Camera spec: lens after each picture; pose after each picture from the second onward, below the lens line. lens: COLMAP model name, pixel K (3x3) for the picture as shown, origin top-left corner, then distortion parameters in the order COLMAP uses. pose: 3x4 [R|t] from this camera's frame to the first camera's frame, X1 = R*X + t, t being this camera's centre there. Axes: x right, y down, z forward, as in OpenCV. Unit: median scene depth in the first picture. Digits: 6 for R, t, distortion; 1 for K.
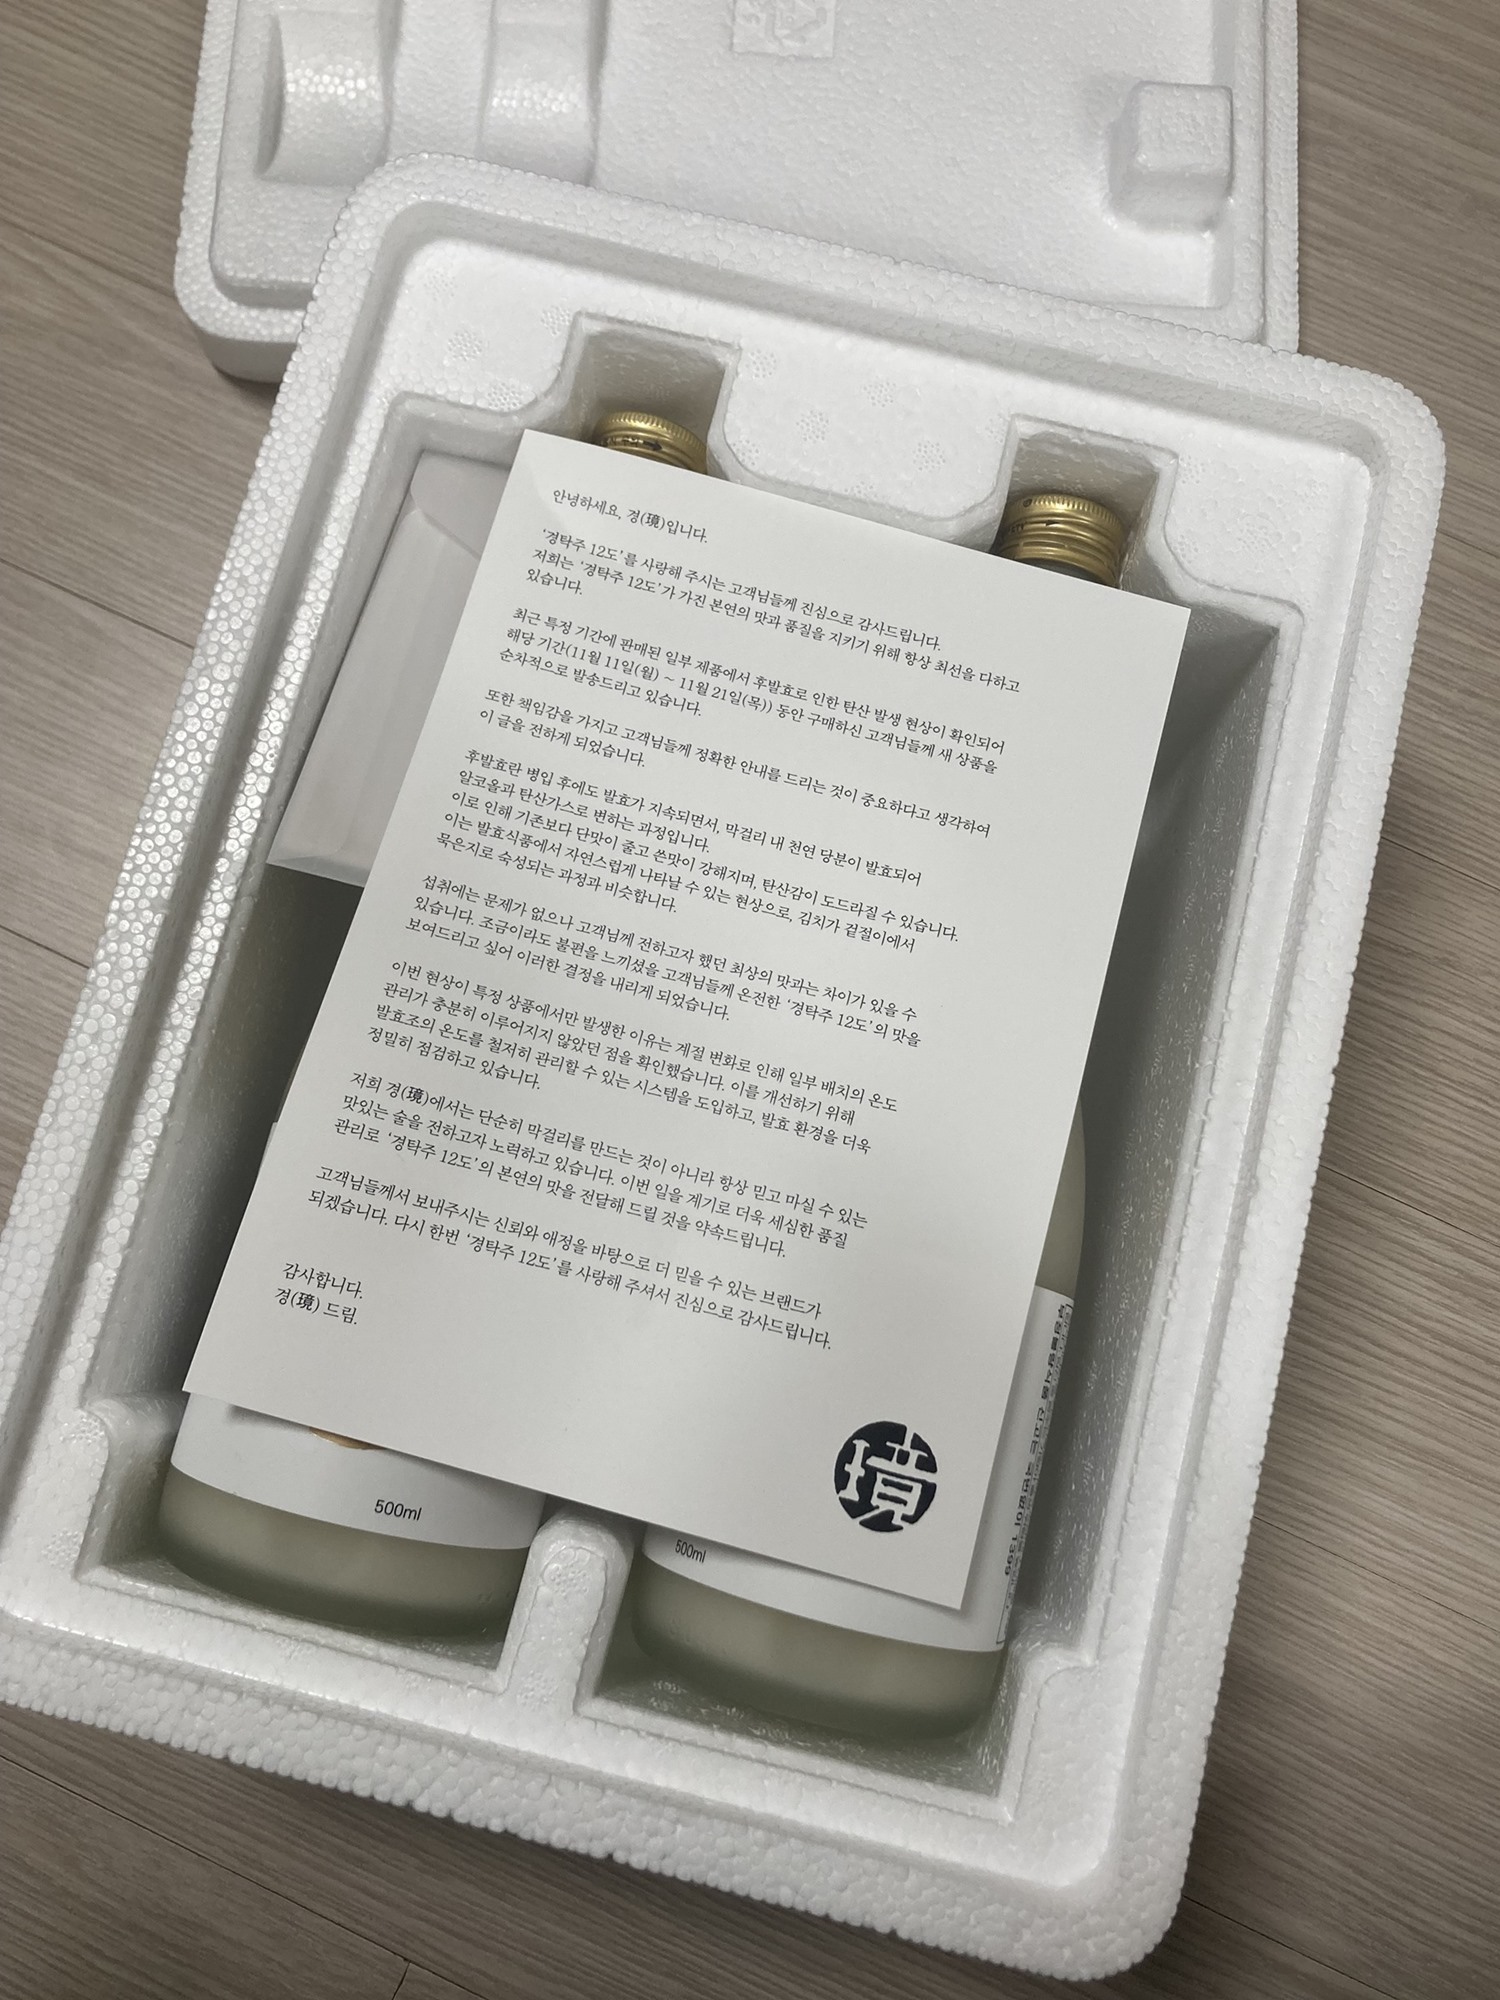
lens RADIAL K [[1693.9, 0, 750.0], [0, 1693.9, 1000.0], [0, 0, 1]] dist [0.002331, 0.015679]
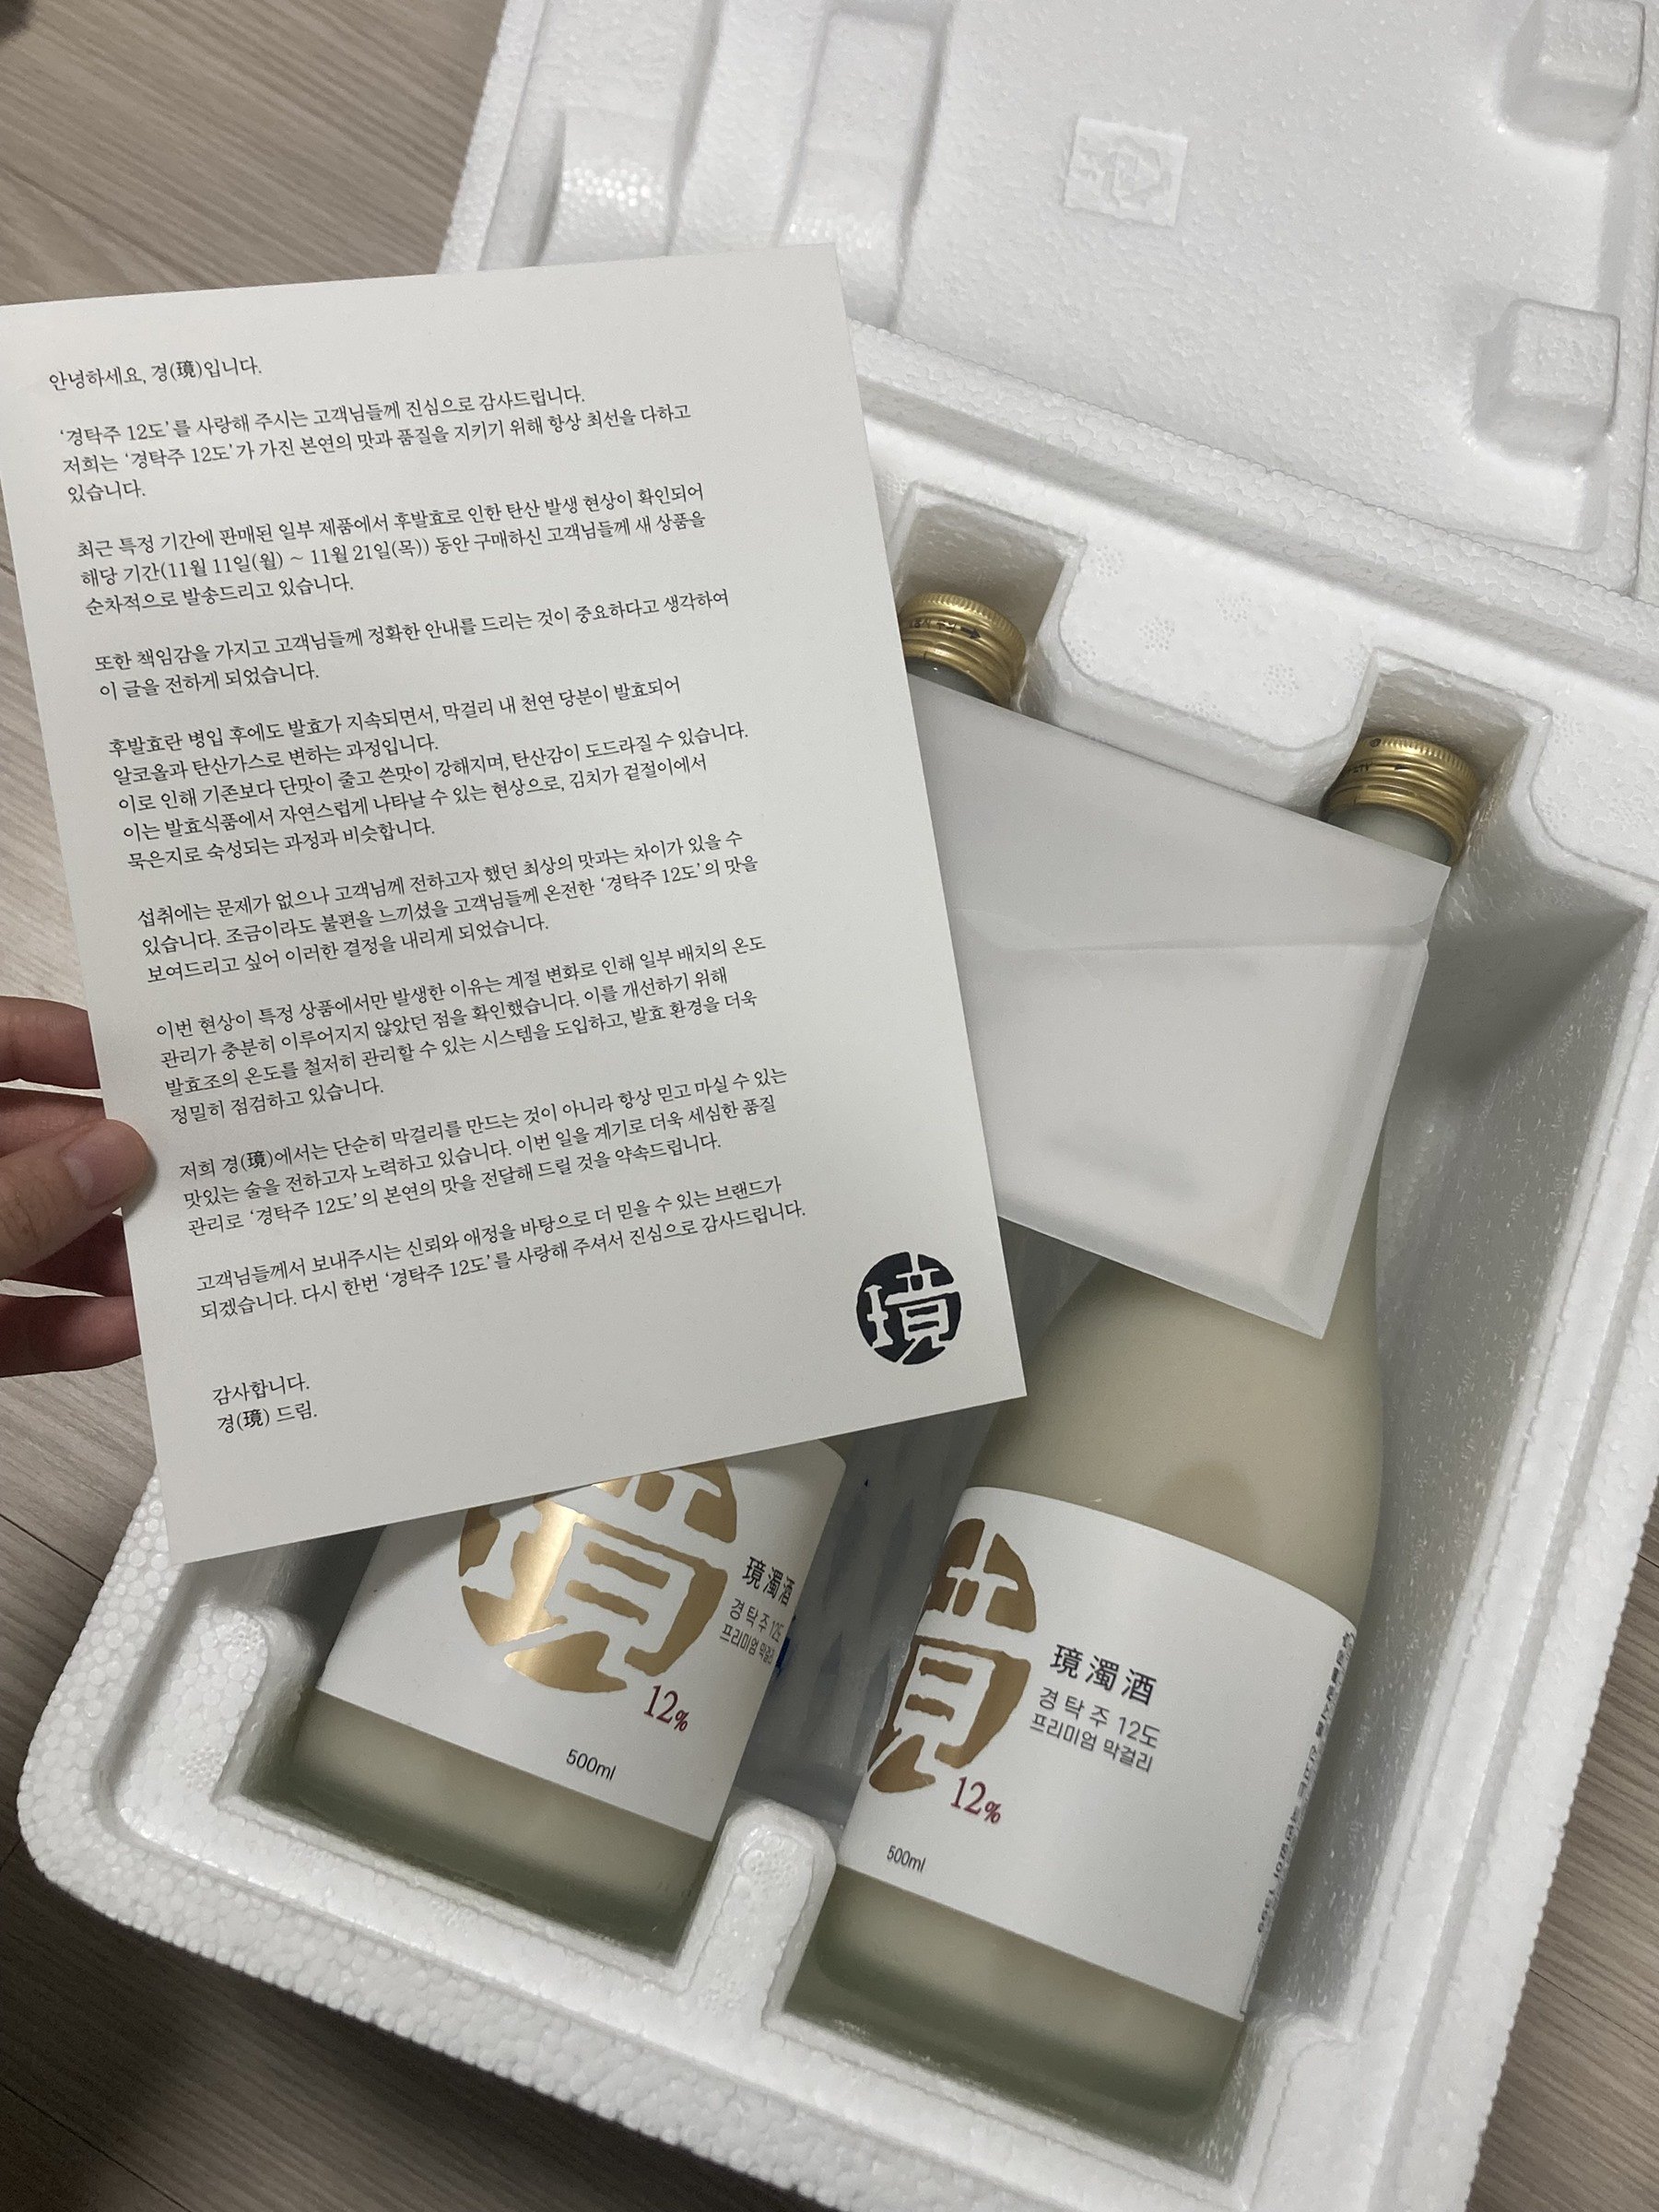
lens RADIAL K [[2289.9, 0, 829.5], [0, 2289.9, 1106.0], [0, 0, 1]] dist [-0.001560, 0.020561]
pose [[0.992832, 0.119408, 0.005221, -0.115014], [-0.118213, 0.987468, -0.104557, 0.062661], [-0.017640, 0.103190, 0.994505, -0.195592]]
